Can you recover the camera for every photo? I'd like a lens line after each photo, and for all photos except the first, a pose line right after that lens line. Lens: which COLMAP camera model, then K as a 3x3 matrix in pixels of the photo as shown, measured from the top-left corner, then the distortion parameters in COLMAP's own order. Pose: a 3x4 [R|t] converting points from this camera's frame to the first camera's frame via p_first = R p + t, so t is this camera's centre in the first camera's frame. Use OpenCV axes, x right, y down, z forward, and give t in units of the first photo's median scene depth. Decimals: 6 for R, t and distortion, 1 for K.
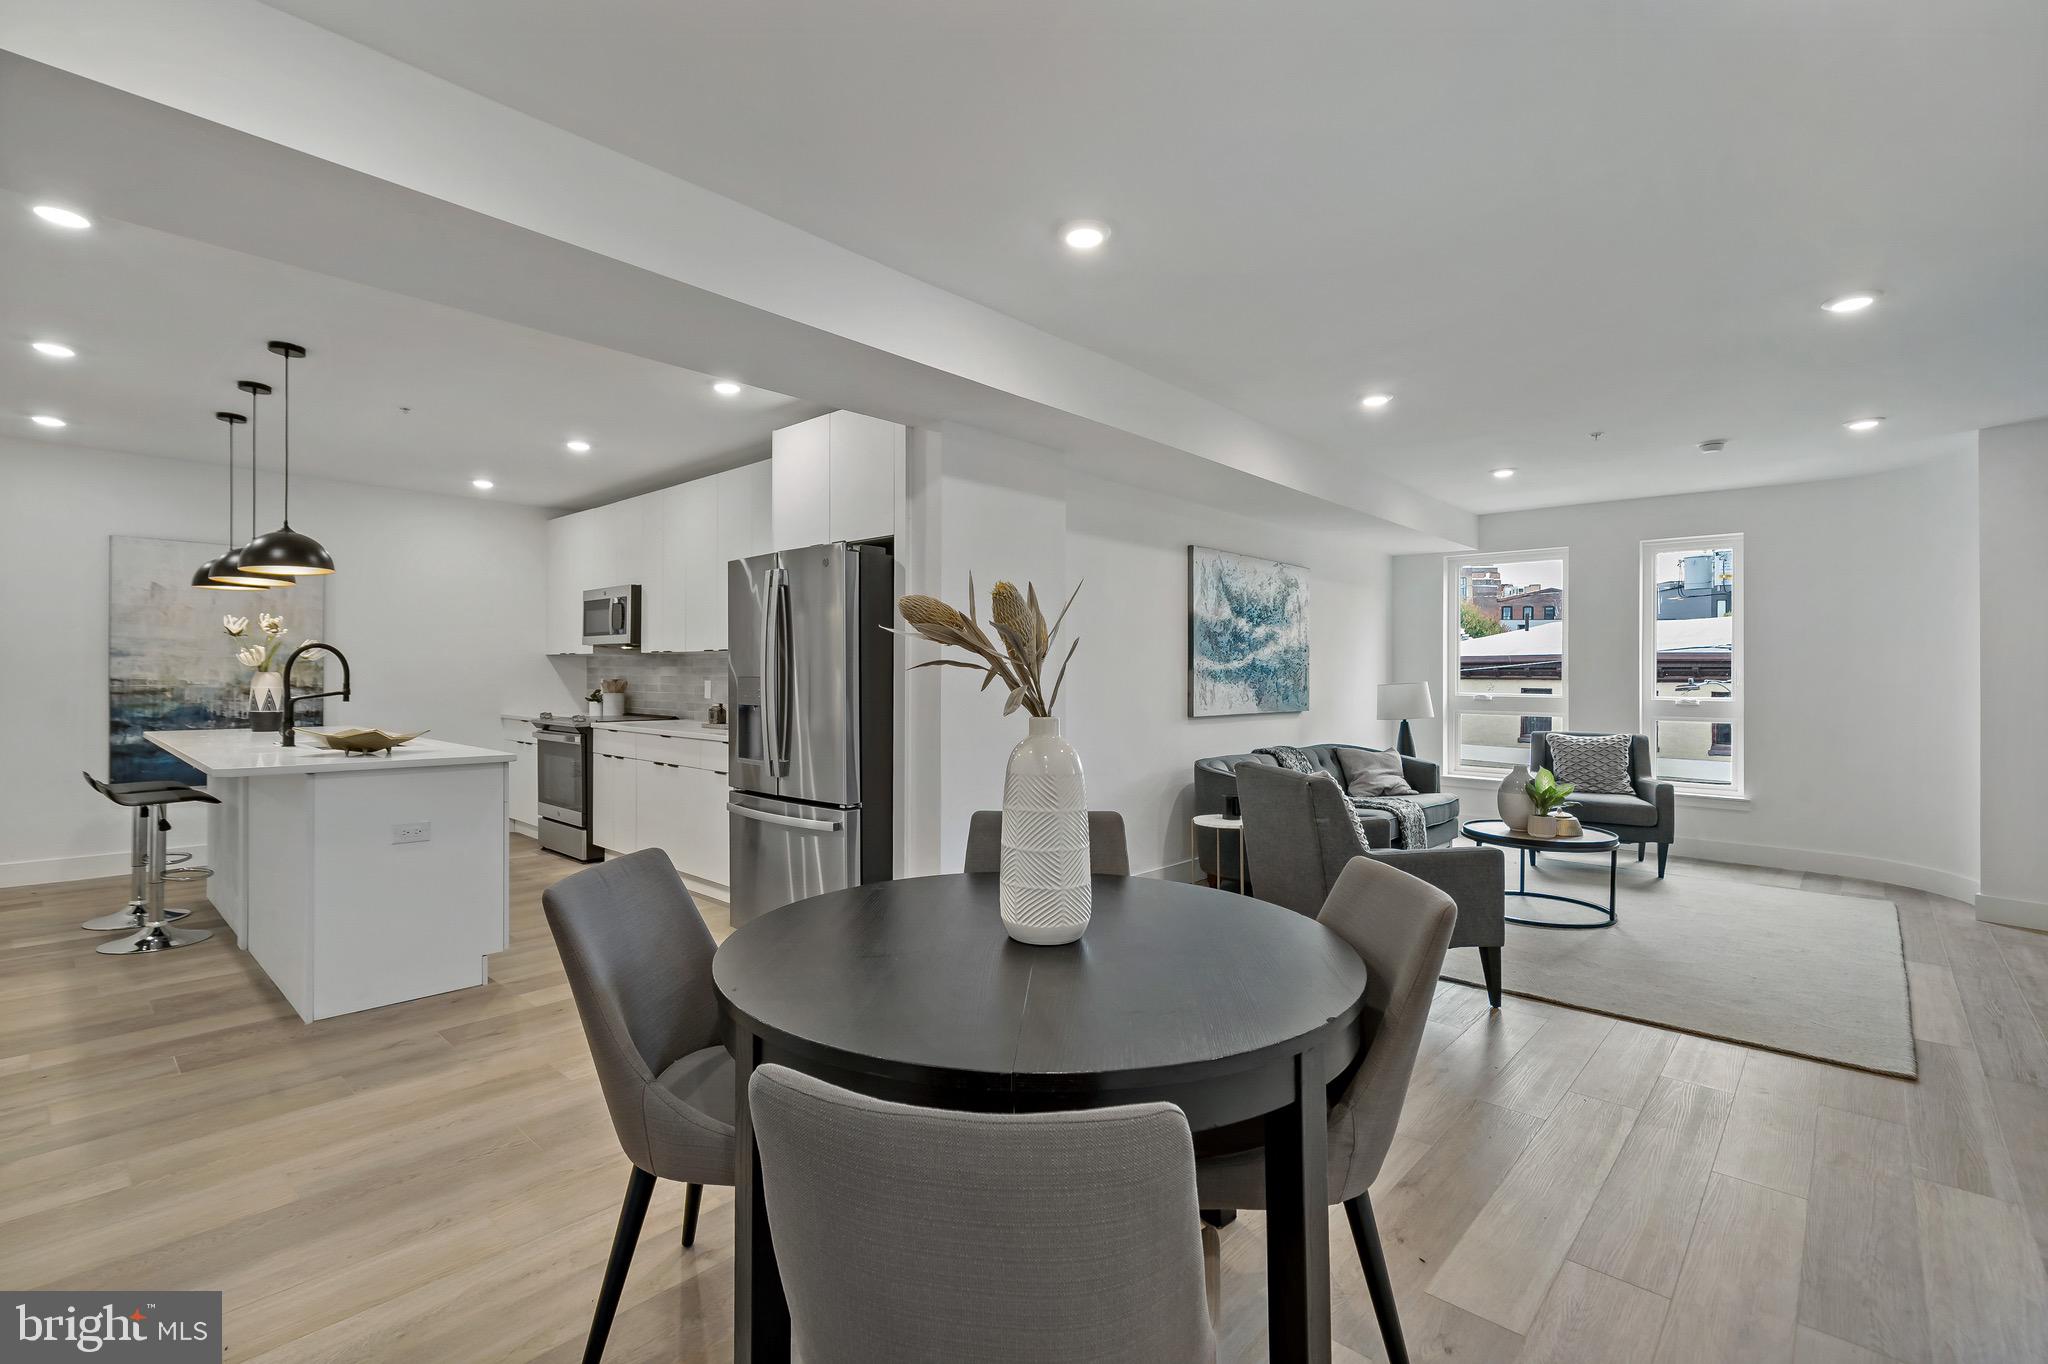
lens RADIAL K [[894.6, 0, 1015.1], [0, 894.6, 686.1], [0, 0, 1]] dist [-0.002850, -0.001571]
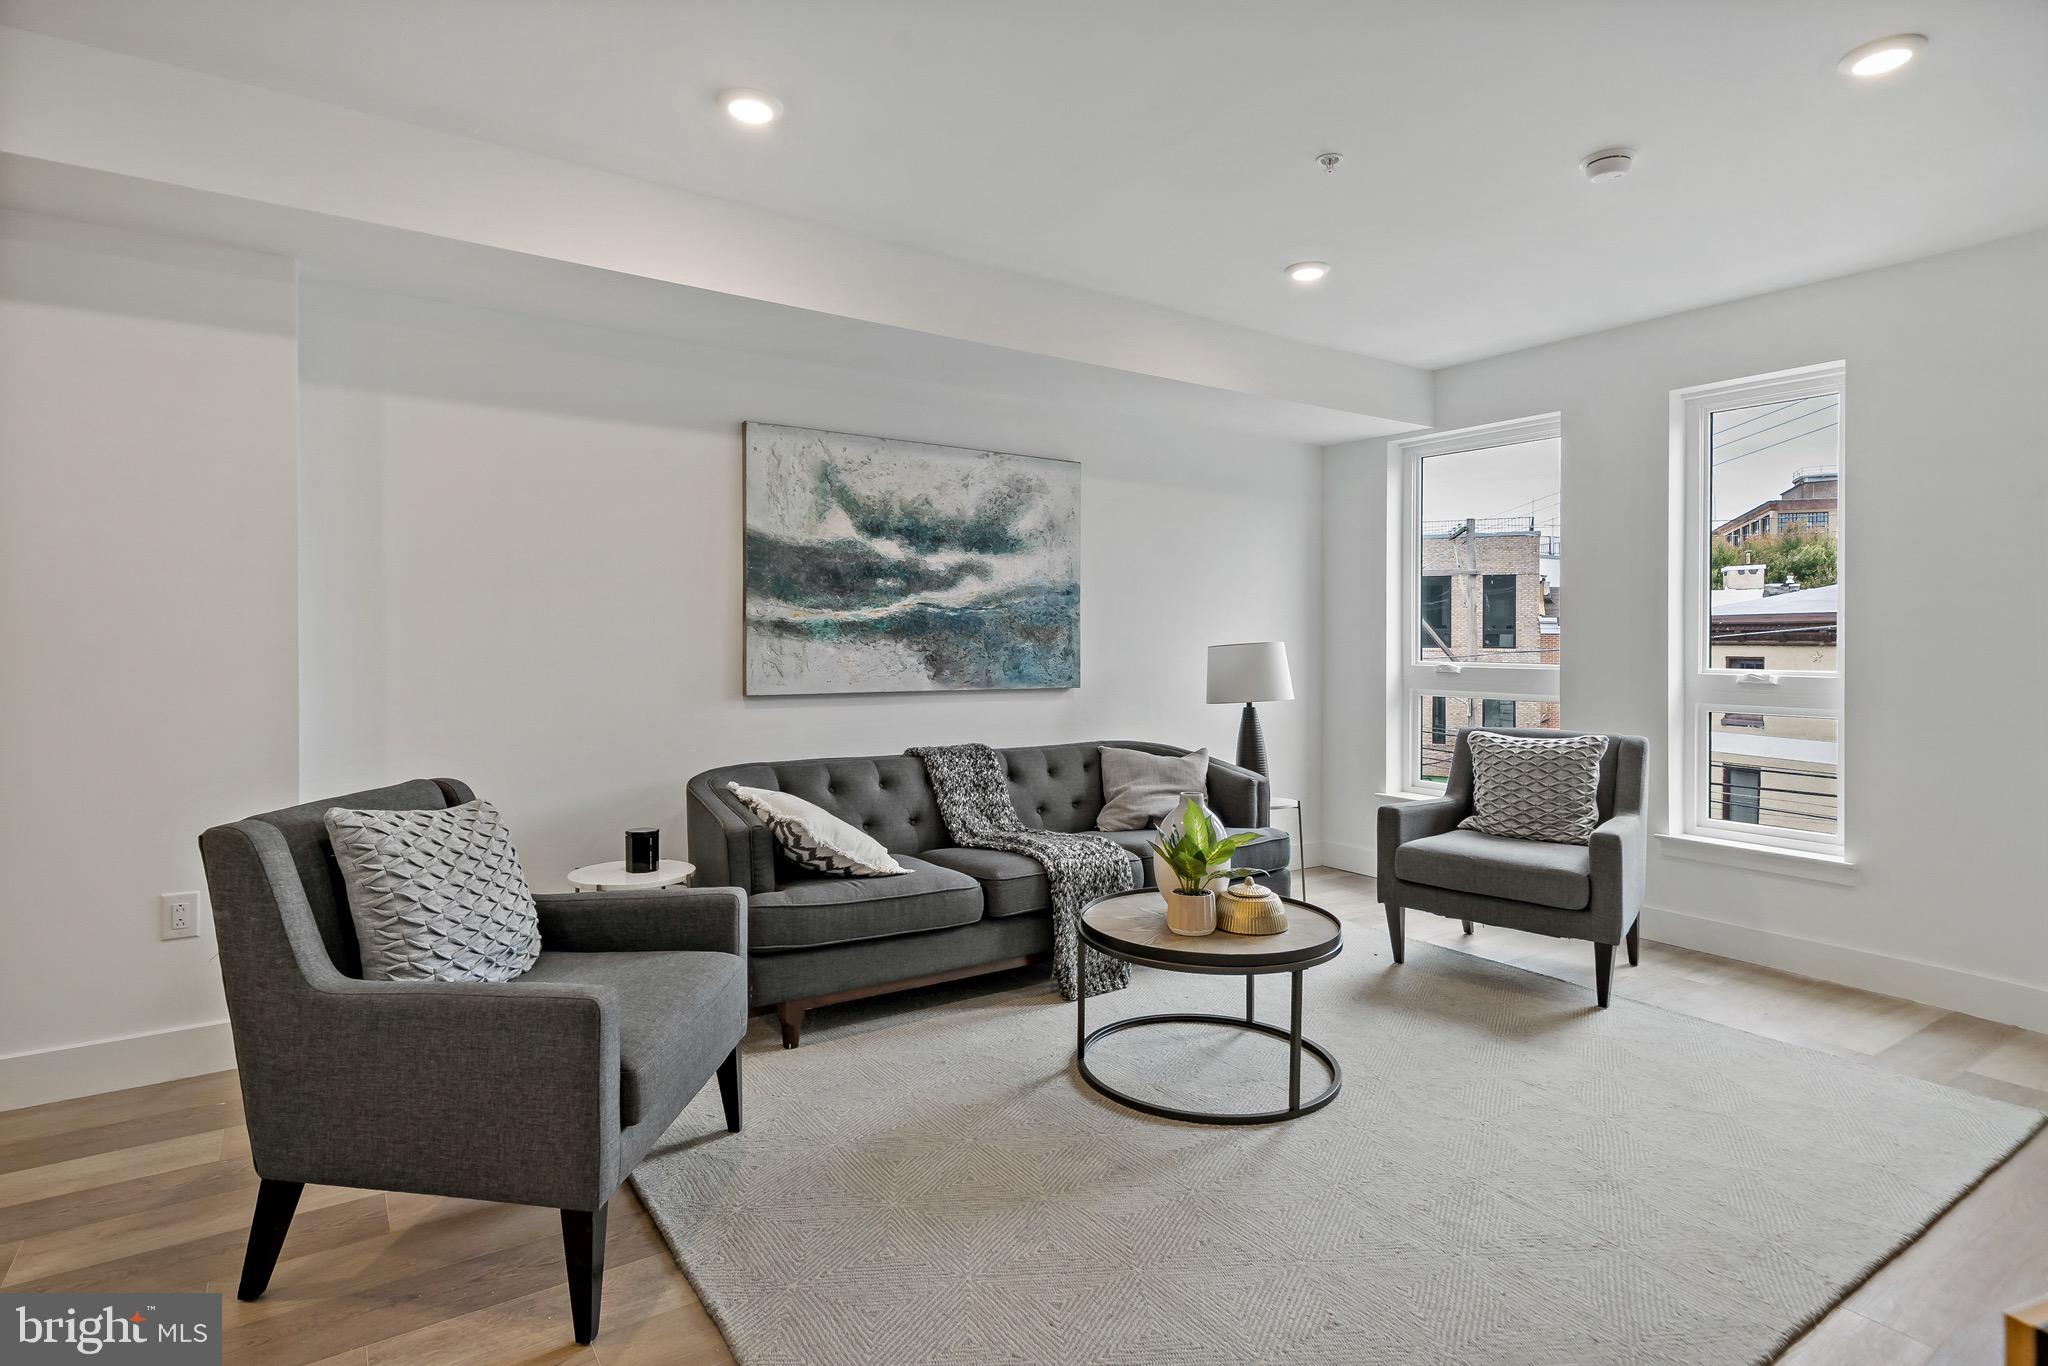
lens RADIAL K [[1074.9, 0, 1009.8], [0, 1074.9, 658.7], [0, 0, 1]] dist [-0.003452, 0.000709]
pose [[0.972752, 0.000790, -0.231846, 0.526690], [-0.001533, 0.999994, -0.003021, 0.010126], [0.231842, 0.003294, 0.972748, 0.296458]]
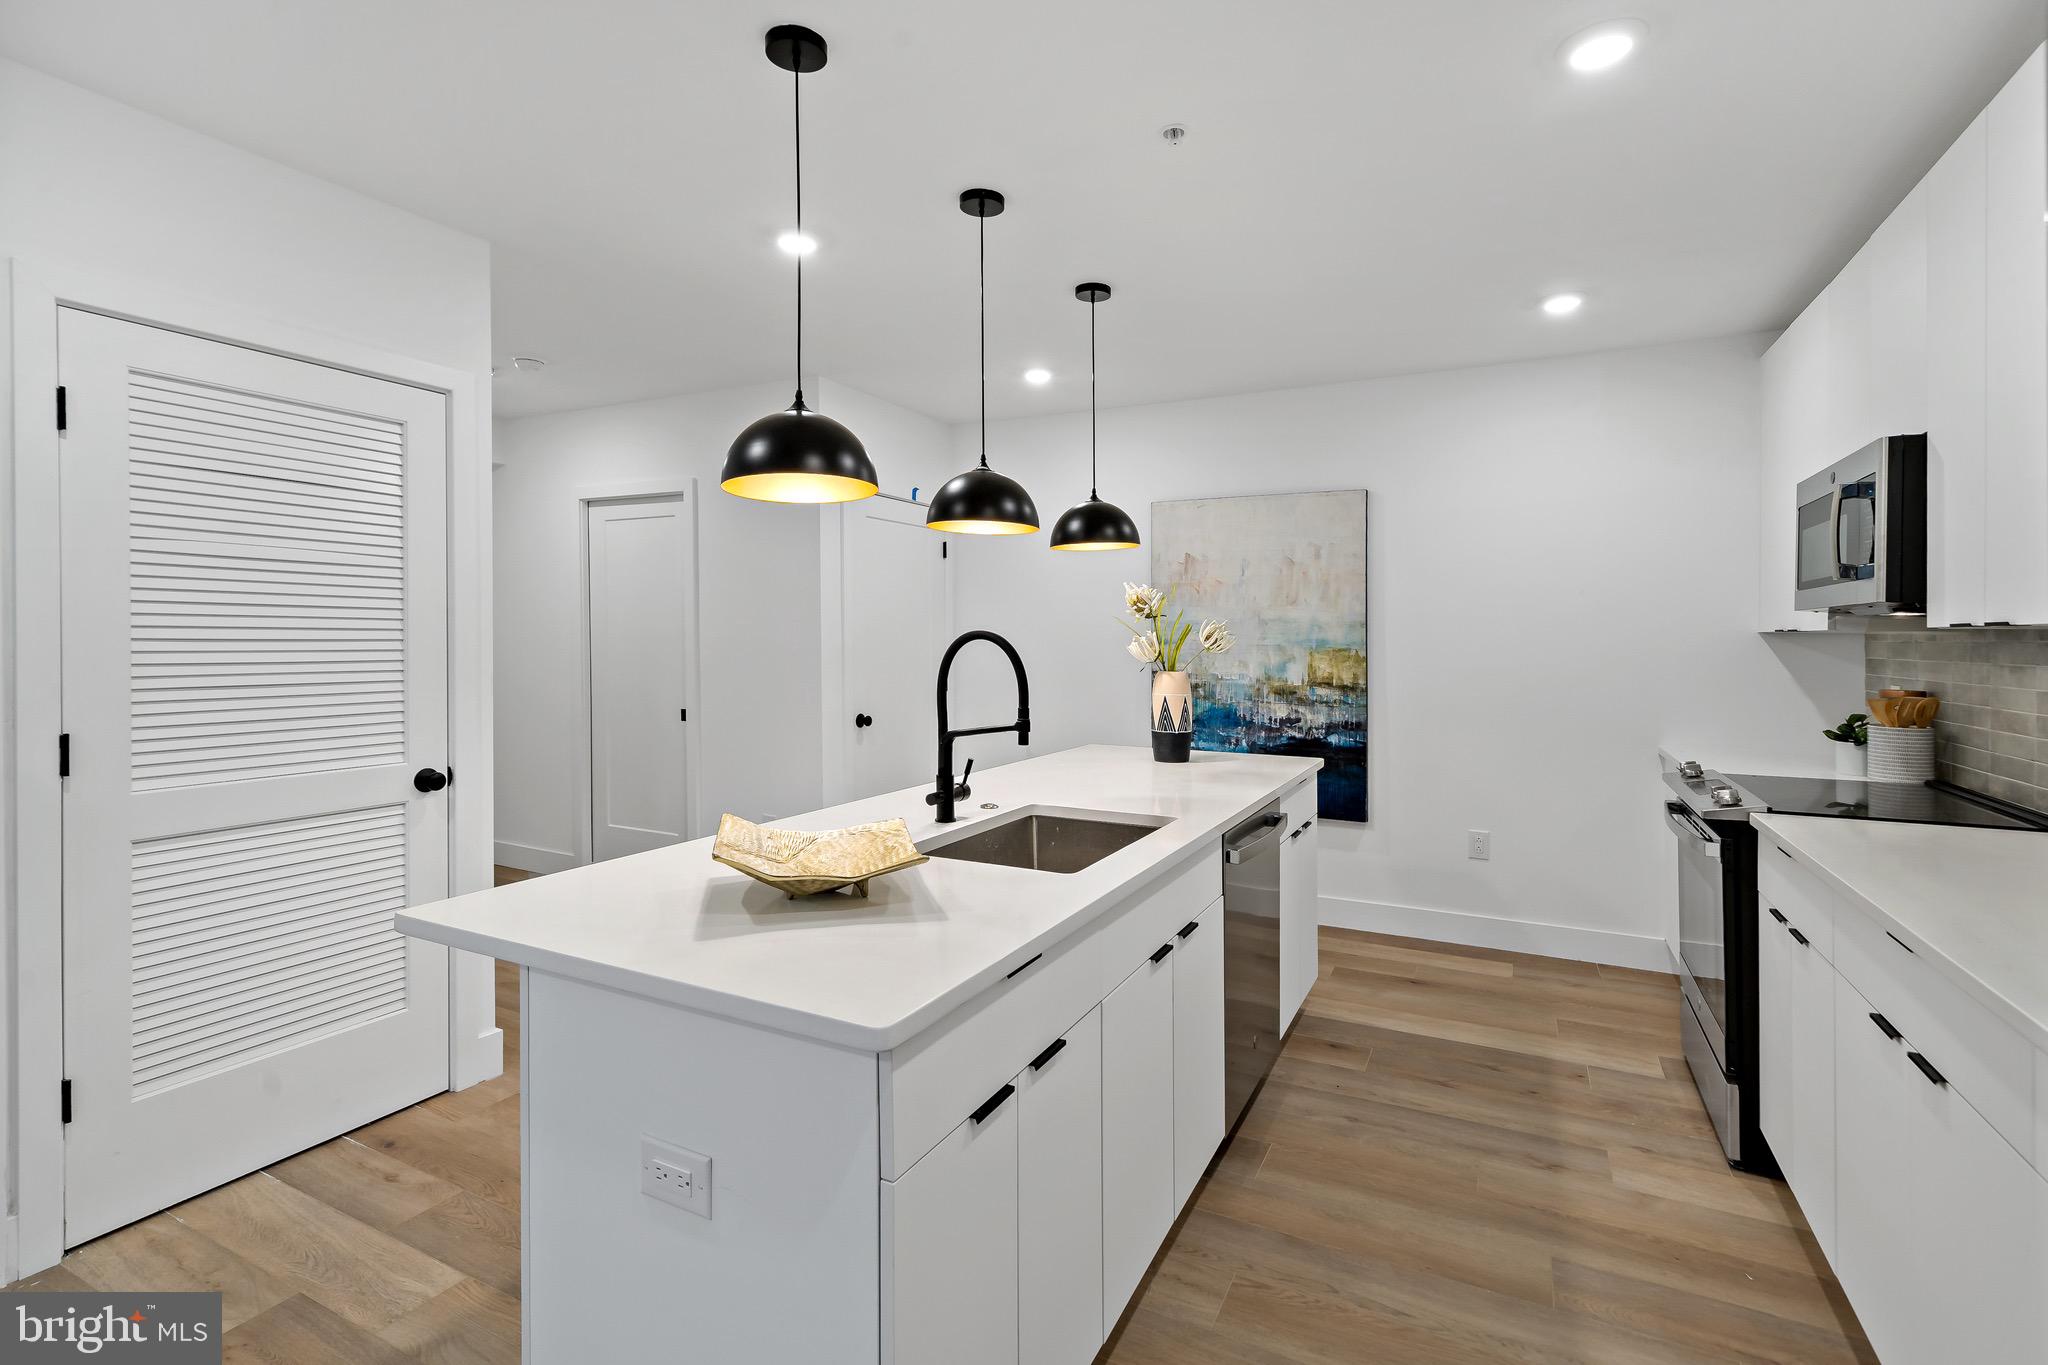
lens RADIAL K [[938.2, 0, 1027.1], [0, 938.2, 633.1], [0, 0, 1]] dist [0.005999, -0.000568]
pose [[0.260481, -0.012769, -0.965395, -0.164816], [-0.014381, 0.999750, -0.017104, -0.025224], [0.965372, 0.018339, 0.260232, 0.598881]]
